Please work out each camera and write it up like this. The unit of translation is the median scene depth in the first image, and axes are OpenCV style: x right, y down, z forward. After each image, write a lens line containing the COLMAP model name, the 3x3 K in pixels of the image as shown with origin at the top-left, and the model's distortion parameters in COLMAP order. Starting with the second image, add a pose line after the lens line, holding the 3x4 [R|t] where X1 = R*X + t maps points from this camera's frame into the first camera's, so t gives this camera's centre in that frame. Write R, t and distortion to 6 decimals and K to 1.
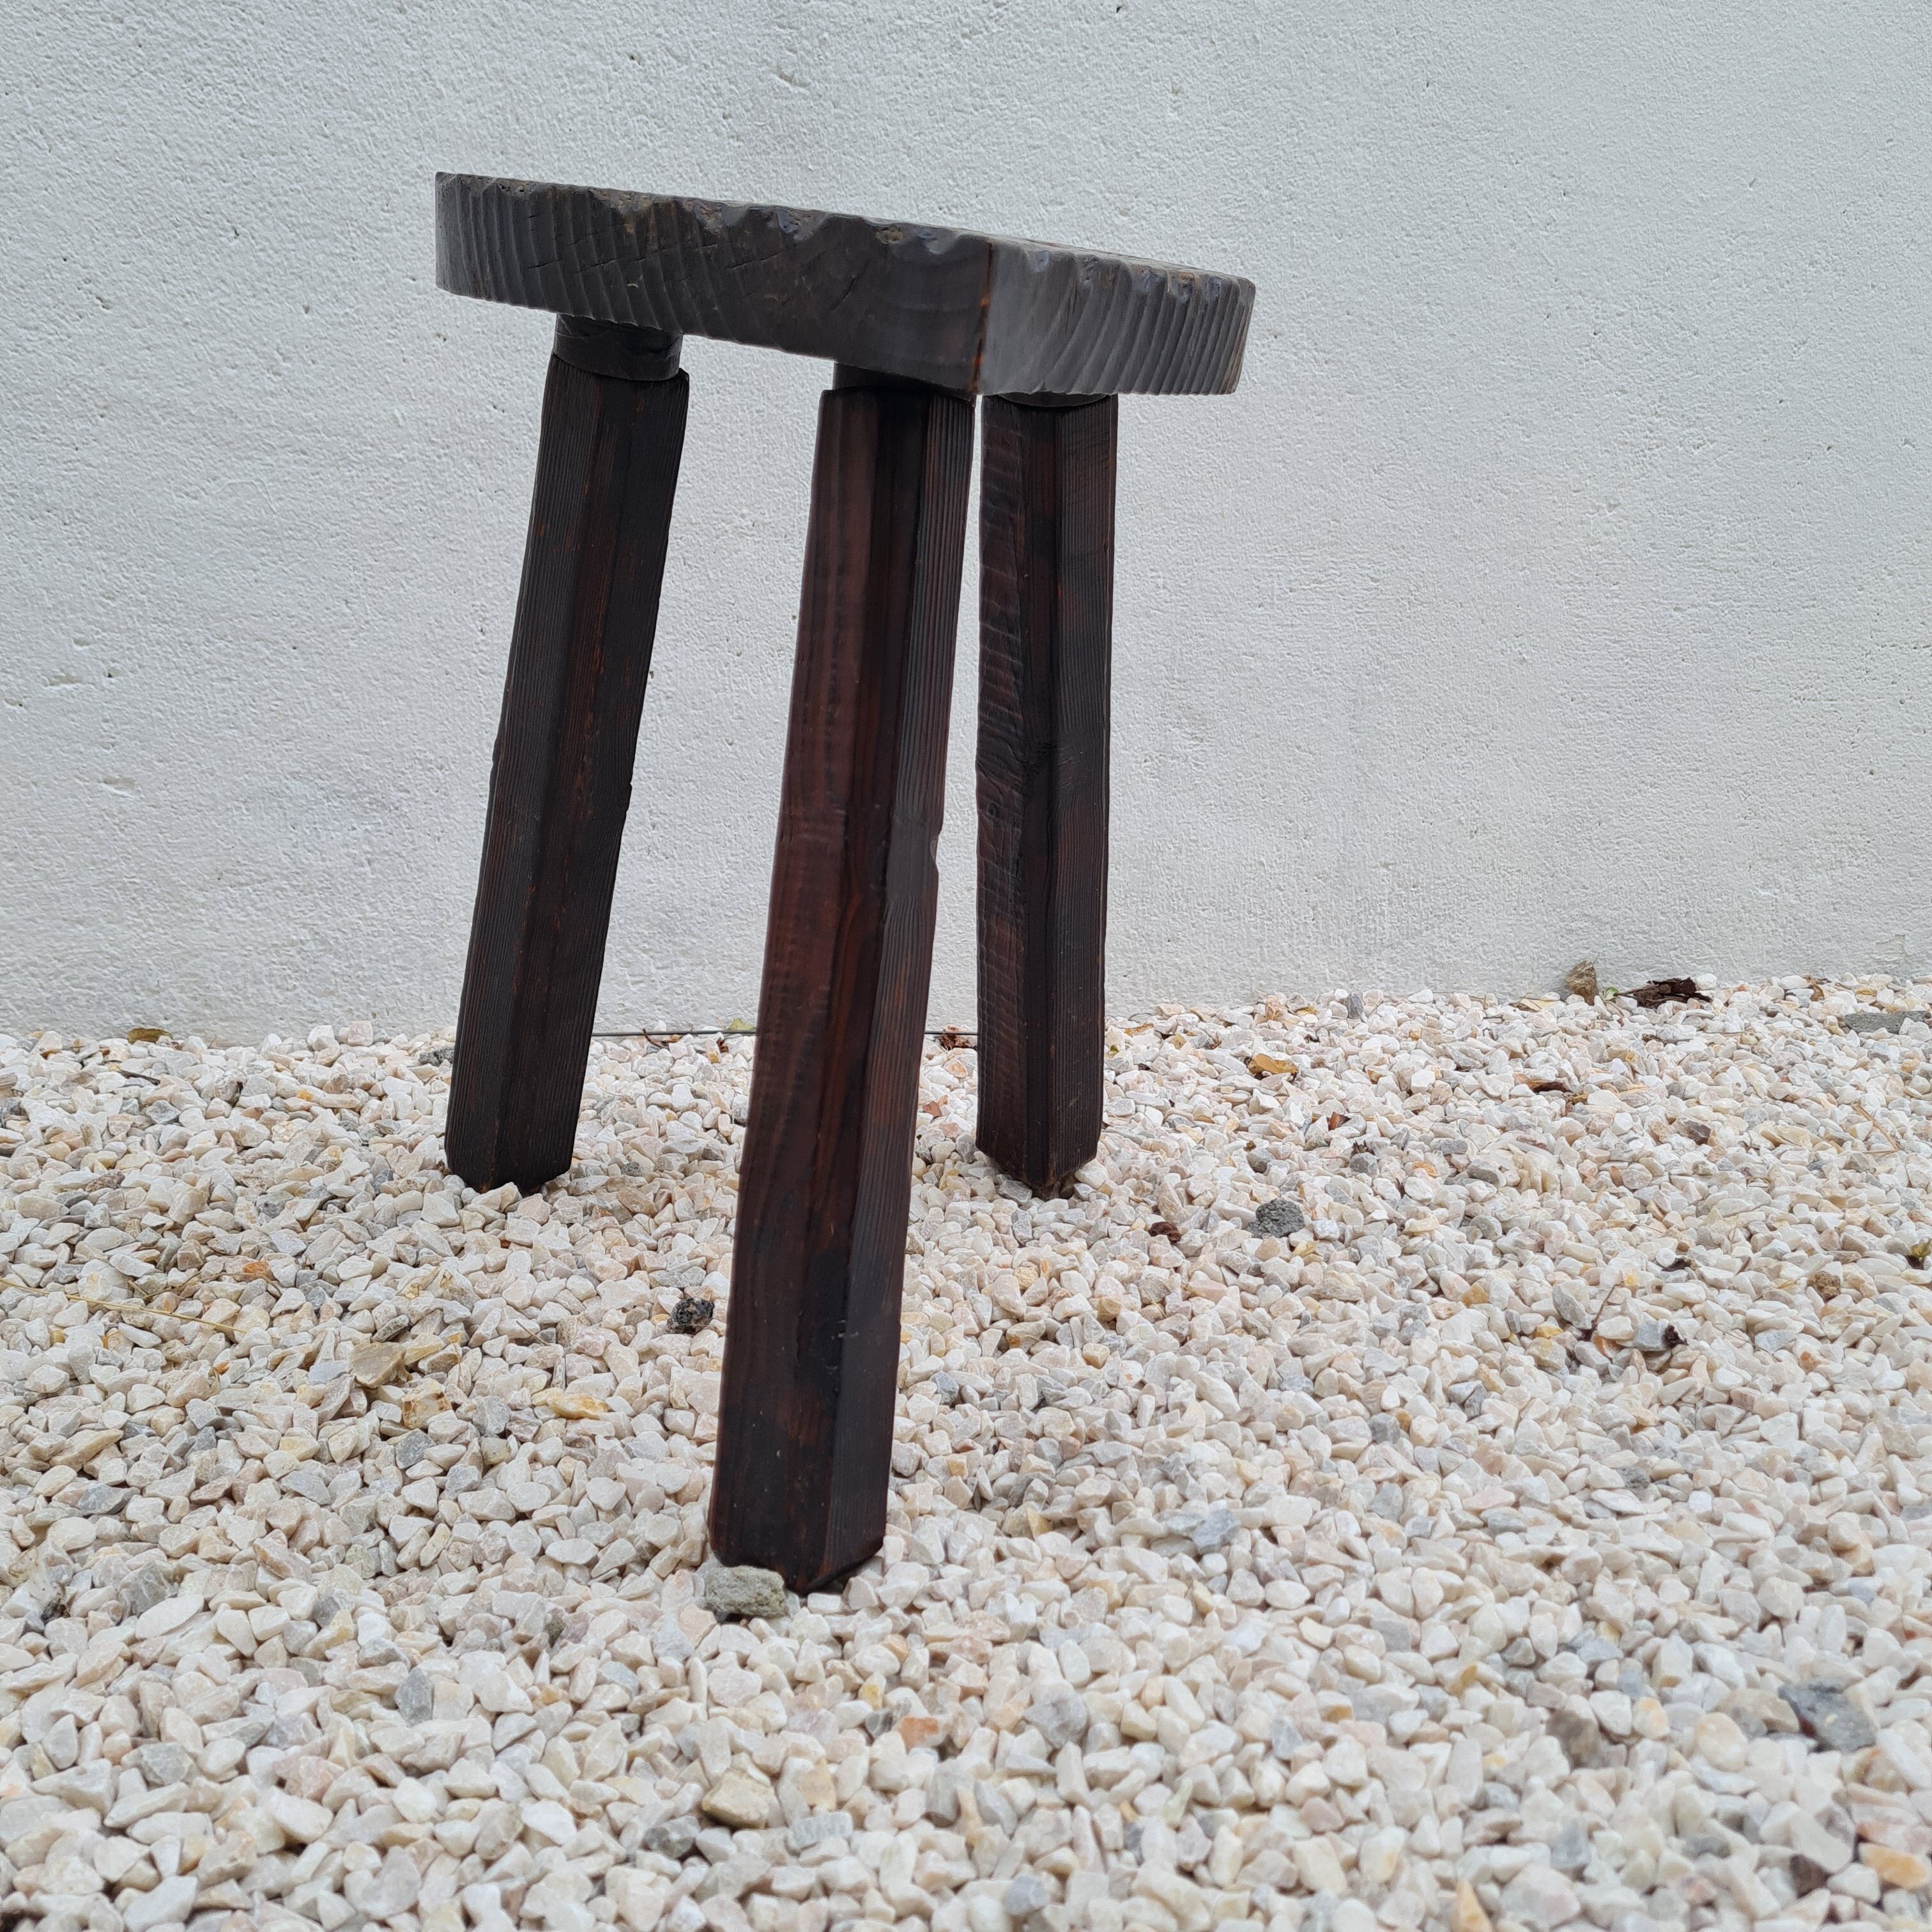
lens RADIAL K [[1948.9, 0, 990.5], [0, 1948.9, 964.9], [0, 0, 1]] dist [0.049579, -0.034320]
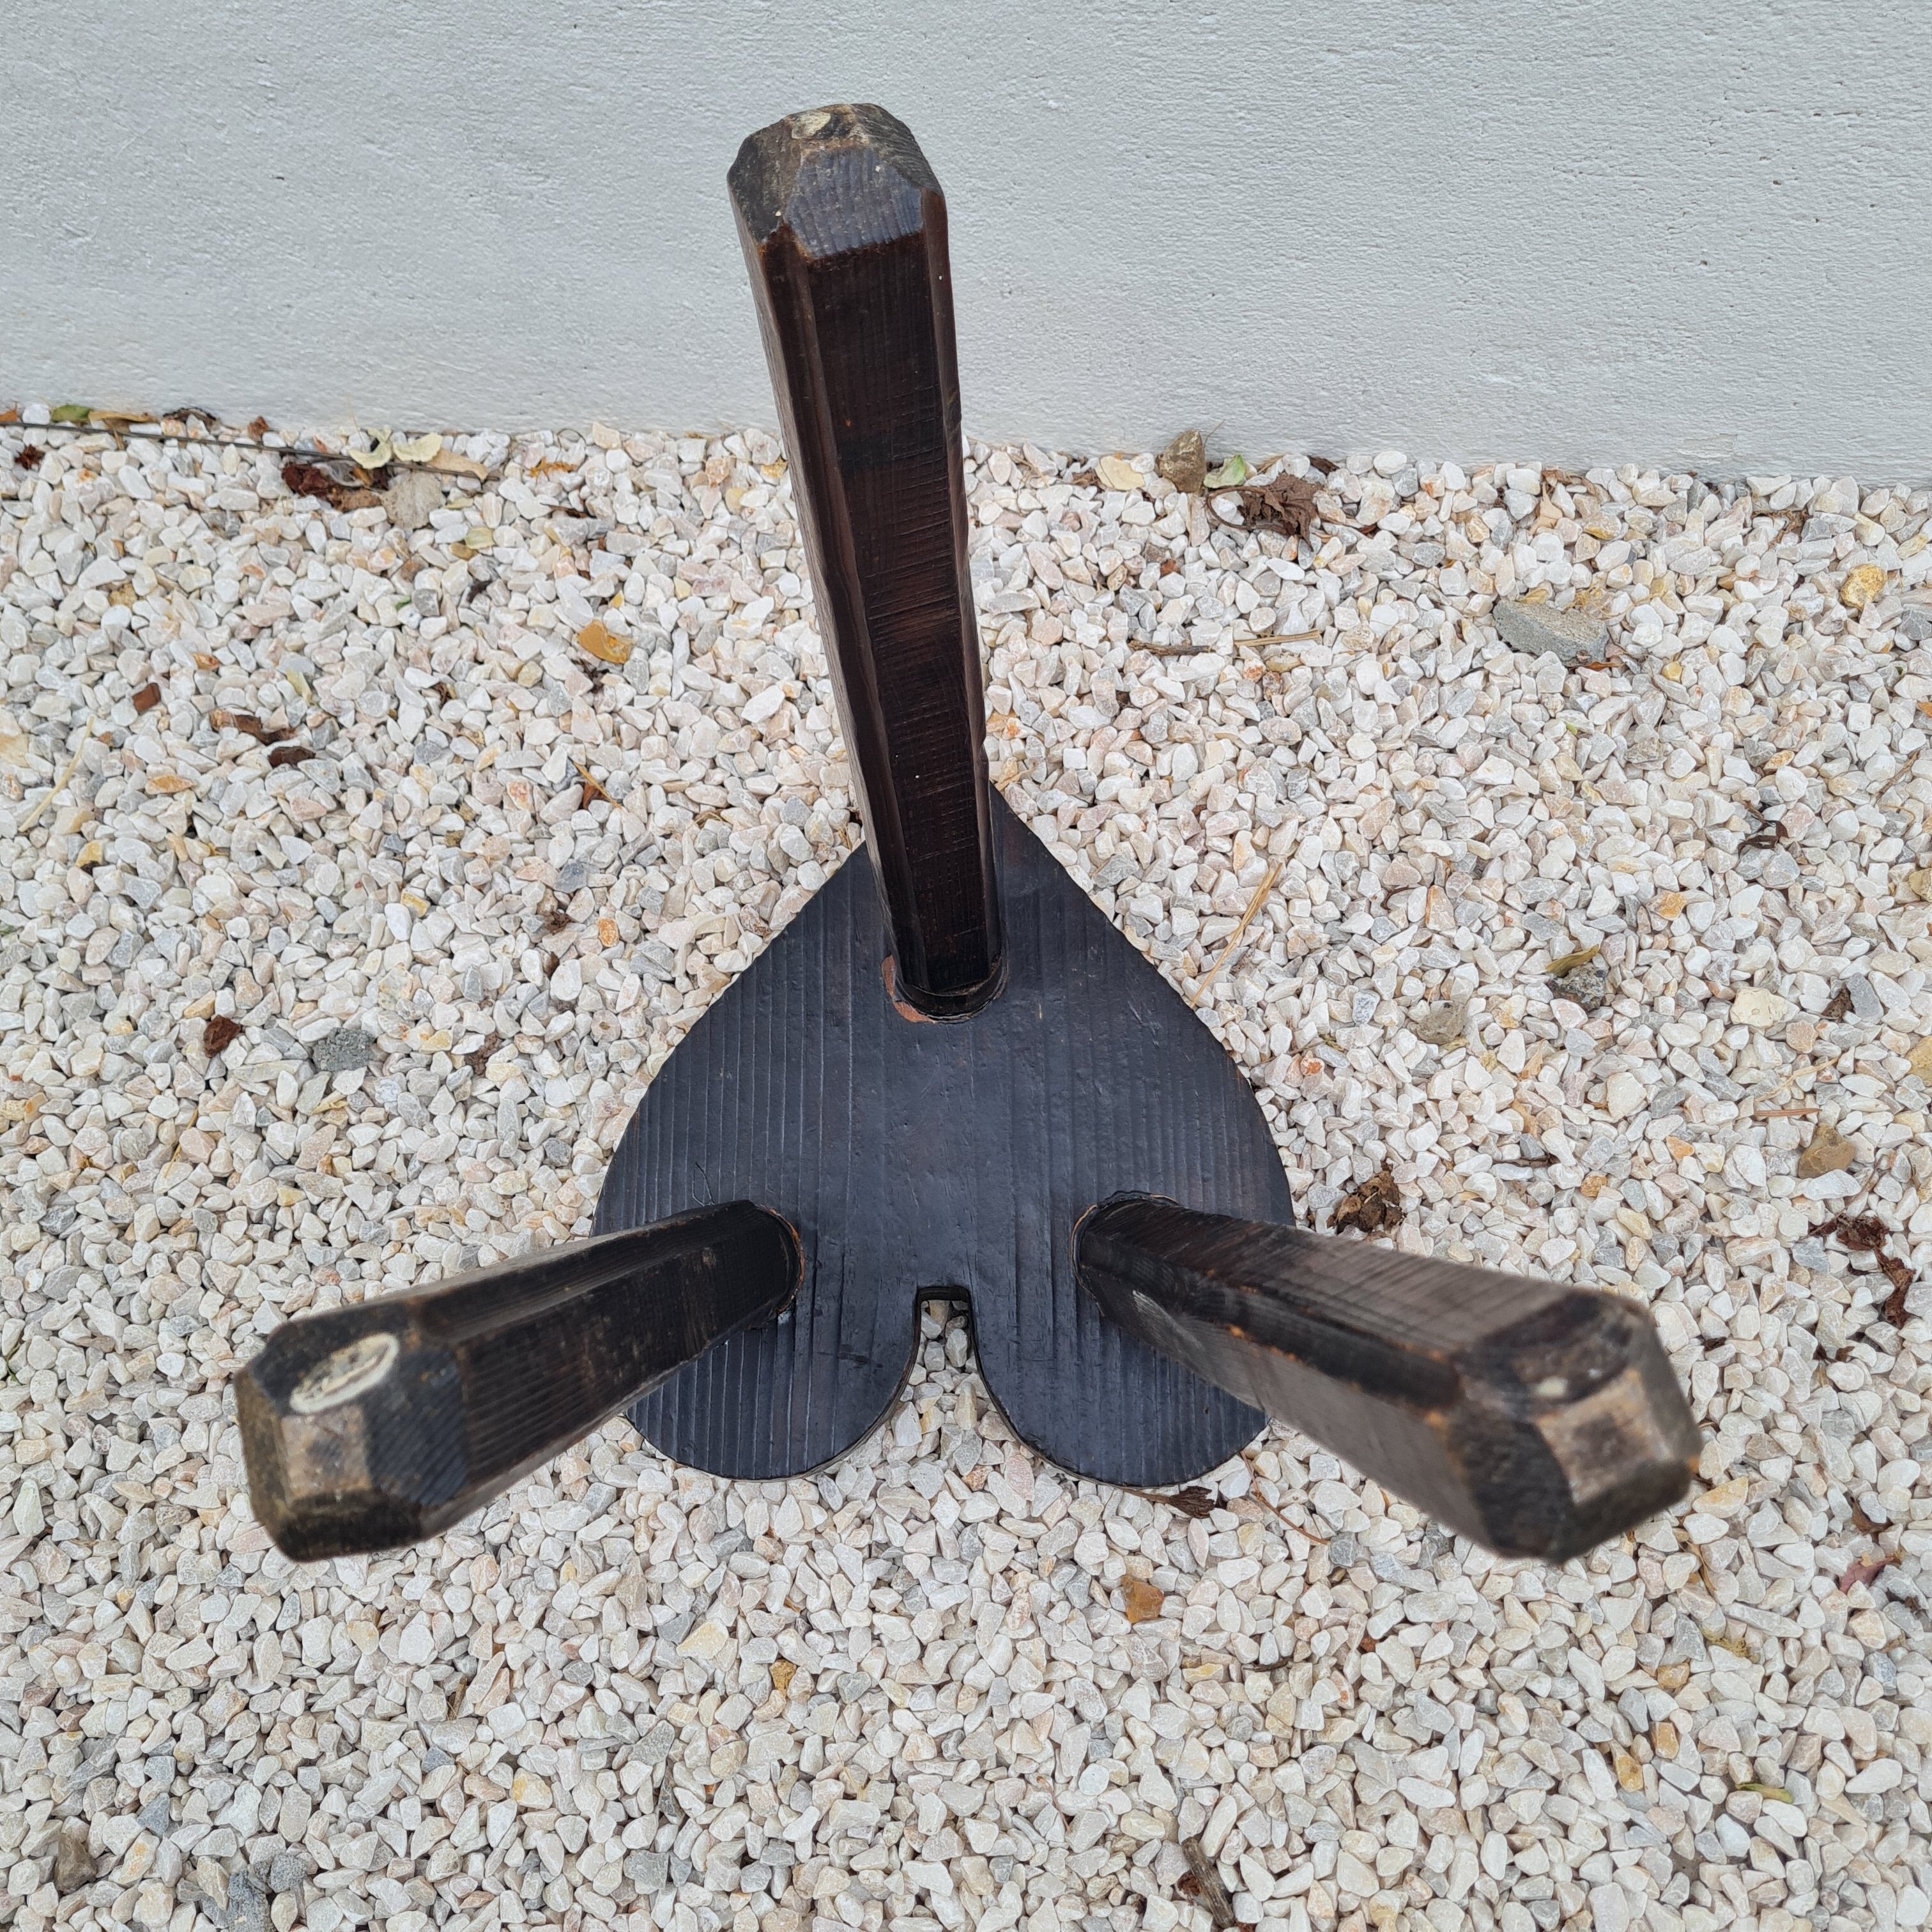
lens RADIAL K [[1958.1, 0, 976.0], [0, 1958.1, 955.7], [0, 0, 1]] dist [0.043332, -0.036075]
pose [[0.936007, 0.295289, -0.191560, 0.516052], [-0.026209, 0.601195, 0.798672, -0.566729], [0.351004, -0.742542, 0.570462, 0.497703]]
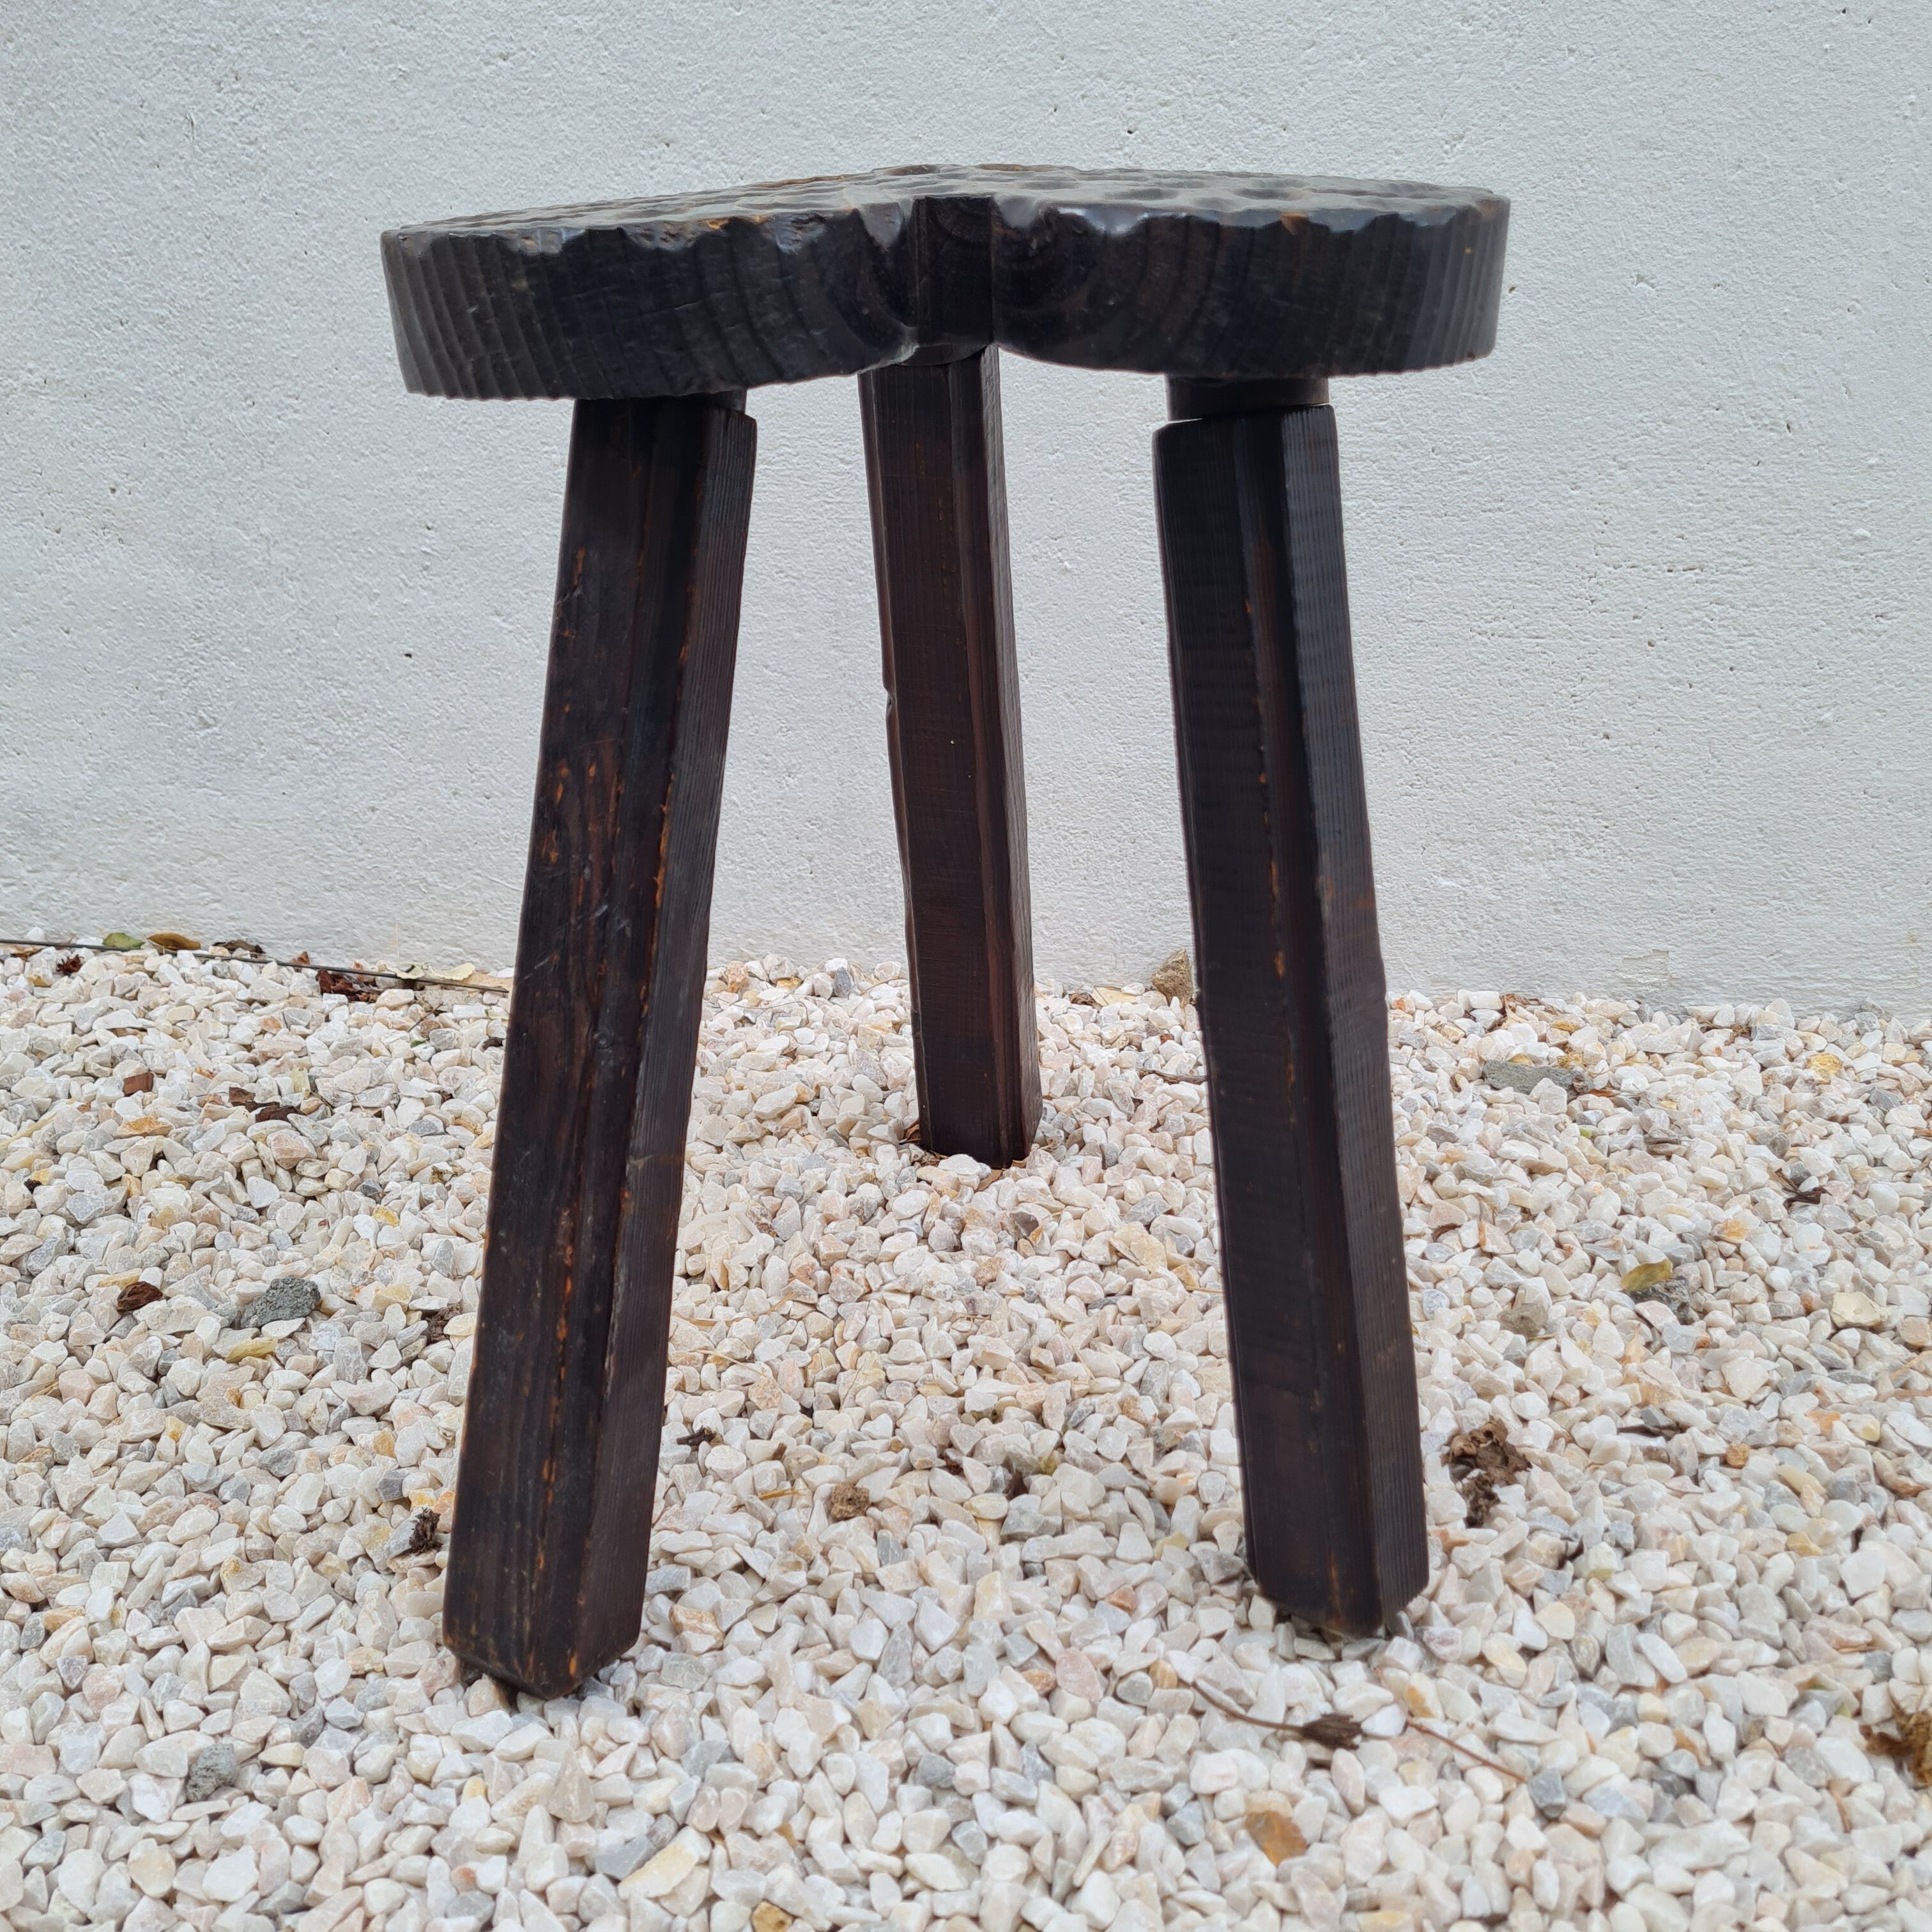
lens RADIAL K [[1948.1, 0, 961.9], [0, 1948.1, 983.9], [0, 0, 1]] dist [0.047573, -0.035231]
pose [[0.949519, 0.115175, -0.291801, 0.548971], [-0.071824, 0.985272, 0.155176, -0.127385], [0.305376, -0.126384, 0.943808, 0.269169]]
